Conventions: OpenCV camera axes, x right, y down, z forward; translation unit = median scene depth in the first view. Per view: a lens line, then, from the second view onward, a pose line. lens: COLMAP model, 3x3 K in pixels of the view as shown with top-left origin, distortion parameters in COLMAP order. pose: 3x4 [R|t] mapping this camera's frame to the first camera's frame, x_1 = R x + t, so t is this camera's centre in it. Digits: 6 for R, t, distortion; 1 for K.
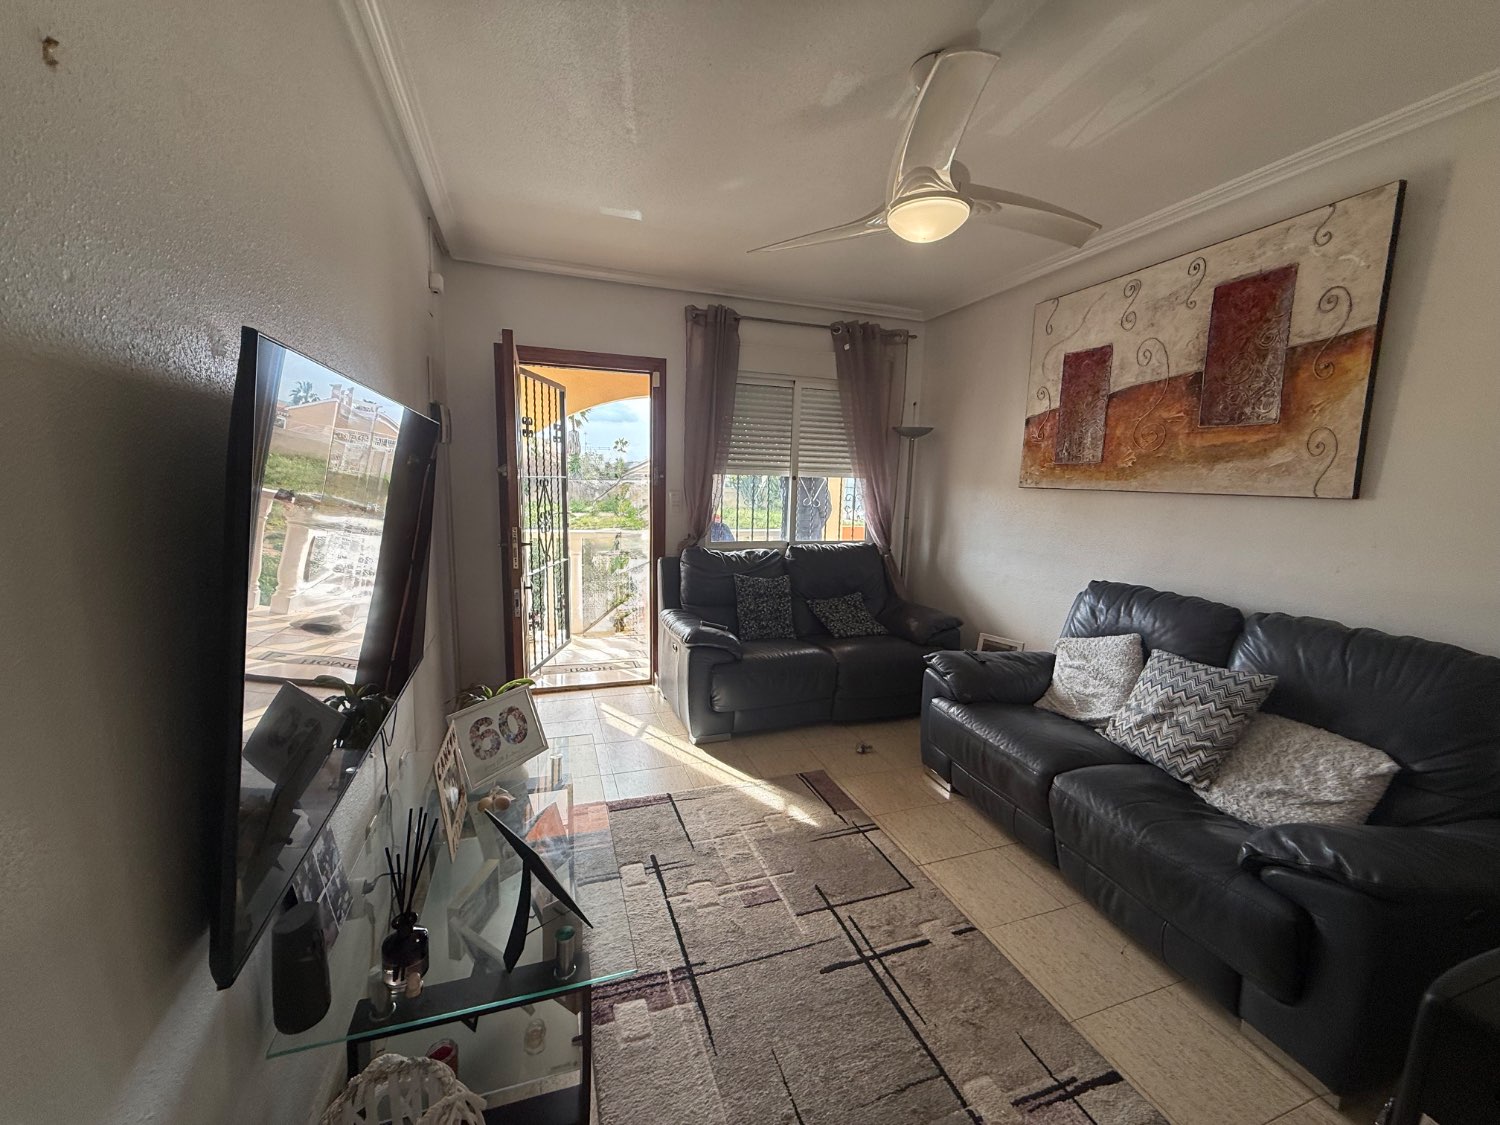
lens RADIAL K [[595.6, 0, 745.9], [0, 595.6, 561.7], [0, 0, 1]] dist [0.000875, 0.000002]
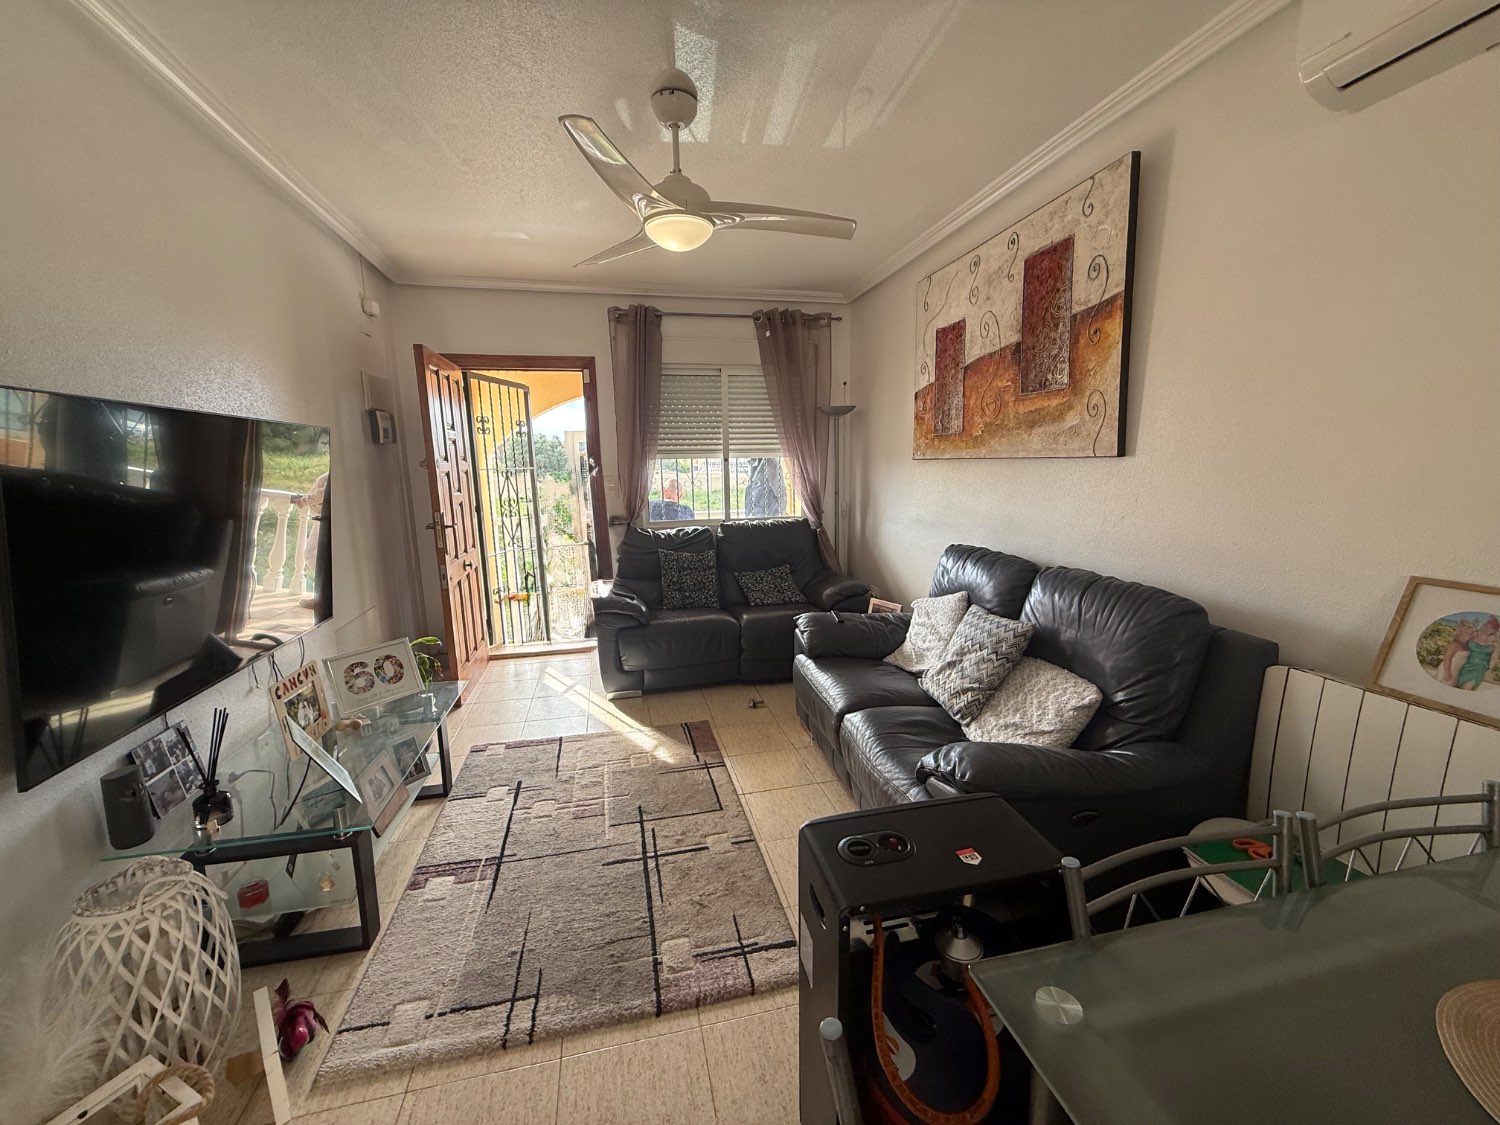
lens RADIAL K [[595.6, 0, 745.9], [0, 595.6, 561.7], [0, 0, 1]] dist [0.000875, 0.000002]
pose [[0.992667, -0.023966, -0.118485, 0.368766], [0.026801, 0.999390, 0.022400, 0.030803], [0.117876, -0.025411, 0.992703, -0.103450]]
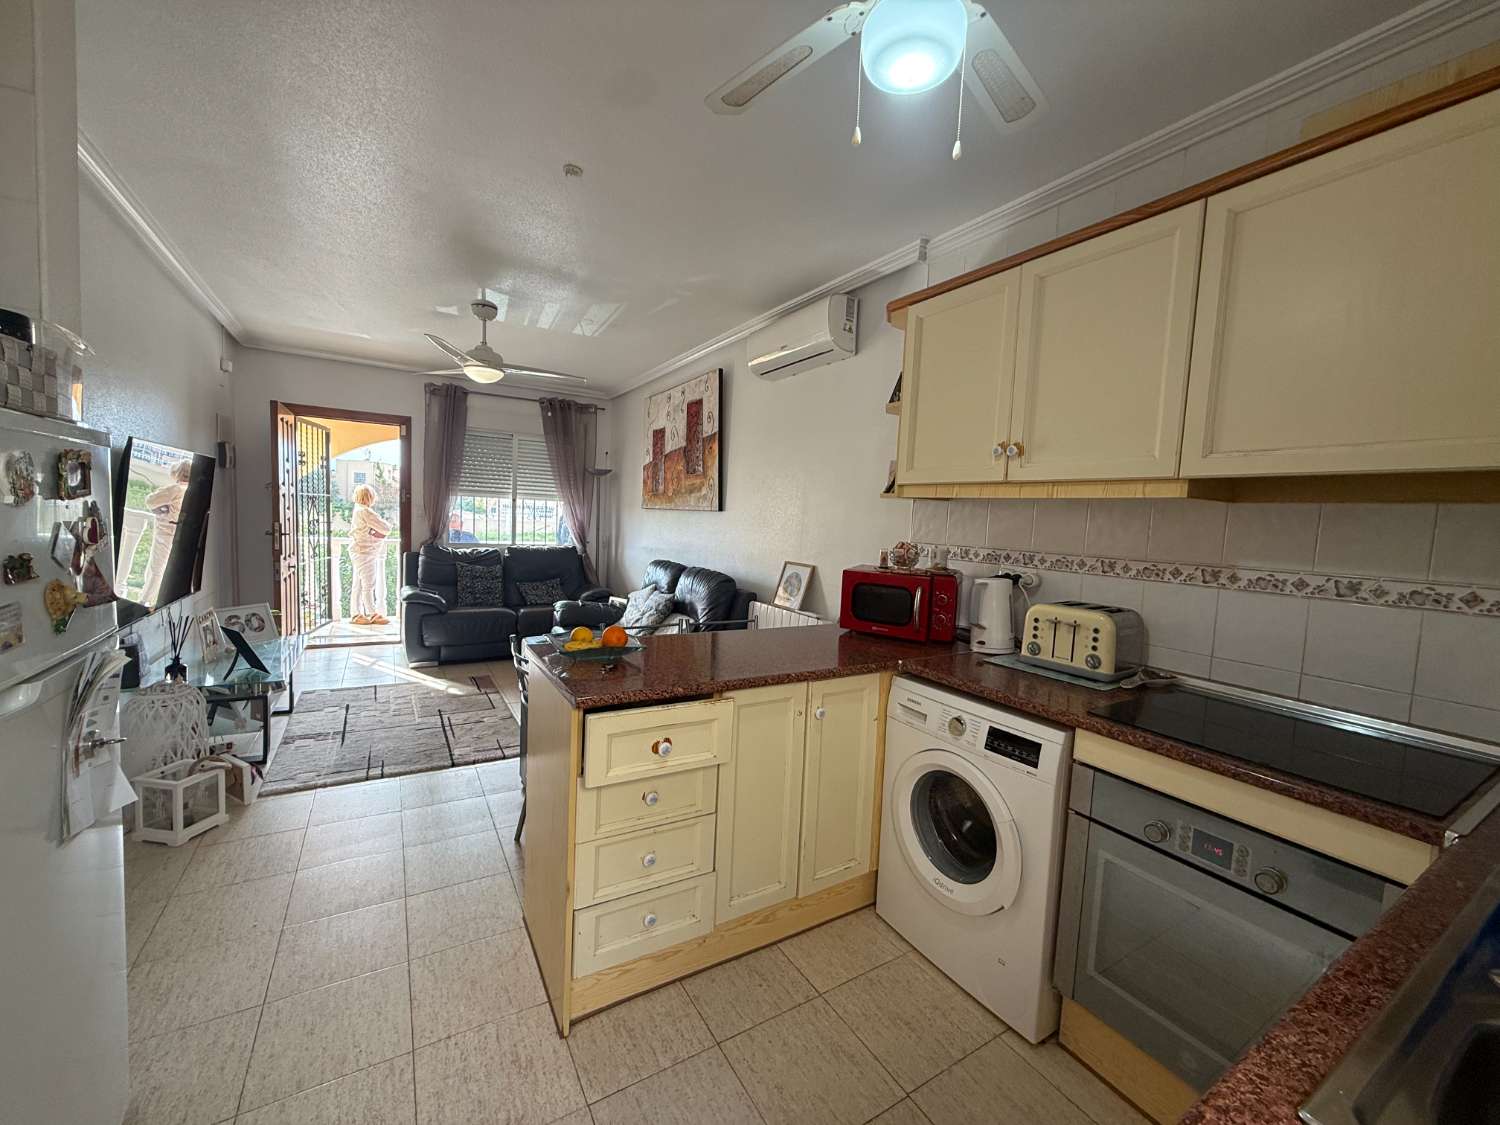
lens RADIAL K [[595.6, 0, 745.9], [0, 595.6, 561.7], [0, 0, 1]] dist [0.000875, 0.000002]
pose [[0.979235, 0.005332, 0.202658, 0.525306], [0.006755, 0.998241, -0.058905, 0.151570], [-0.202616, 0.059051, 0.977476, -0.813429]]
